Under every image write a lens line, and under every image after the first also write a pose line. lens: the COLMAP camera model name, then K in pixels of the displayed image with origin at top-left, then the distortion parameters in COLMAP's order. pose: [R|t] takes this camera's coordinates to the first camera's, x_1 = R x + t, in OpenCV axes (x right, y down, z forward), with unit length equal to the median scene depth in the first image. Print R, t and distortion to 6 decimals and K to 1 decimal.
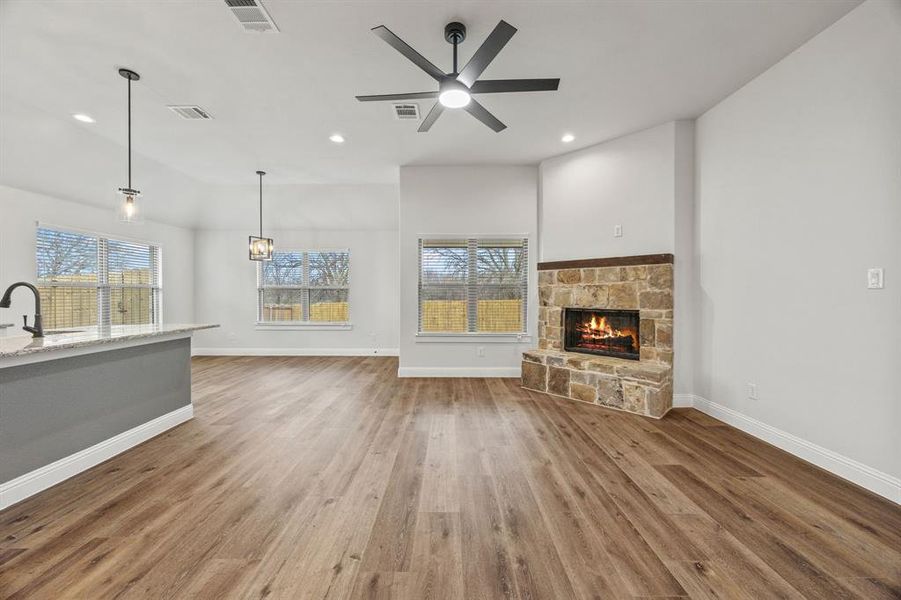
lens RADIAL K [[343.0, 0, 446.0], [0, 343.0, 297.0], [0, 0, 1]] dist [0.004323, -0.000839]
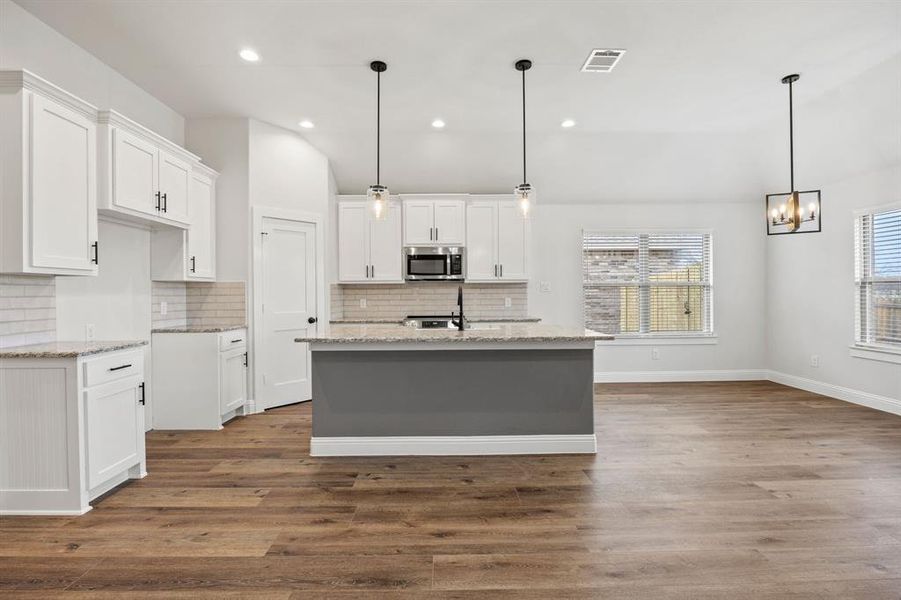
lens RADIAL K [[412.8, 0, 445.7], [0, 412.8, 295.2], [0, 0, 1]] dist [-0.020003, 0.003813]
pose [[0.018487, 0.002457, -0.999826, 0.217701], [-0.002863, 0.999993, 0.002404, -0.007450], [0.999825, 0.002818, 0.018494, 0.768315]]
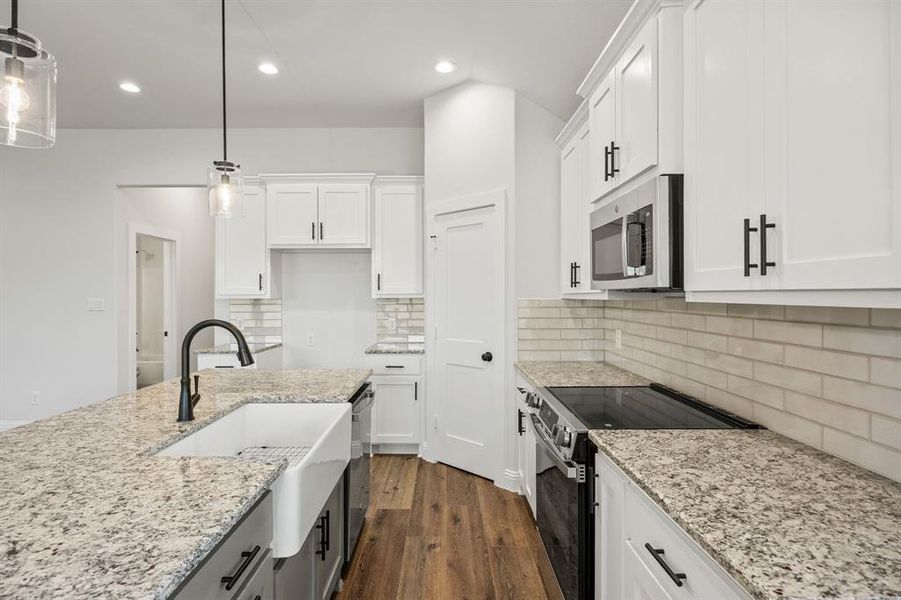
lens RADIAL K [[454.5, 0, 444.2], [0, 454.5, 298.2], [0, 0, 1]] dist [-0.001568, 0.000246]
pose [[-0.999921, 0.001708, -0.012451, -1.326199], [0.001508, 0.999871, 0.015990, -0.073250], [0.012477, 0.015970, -0.999795, 1.442794]]
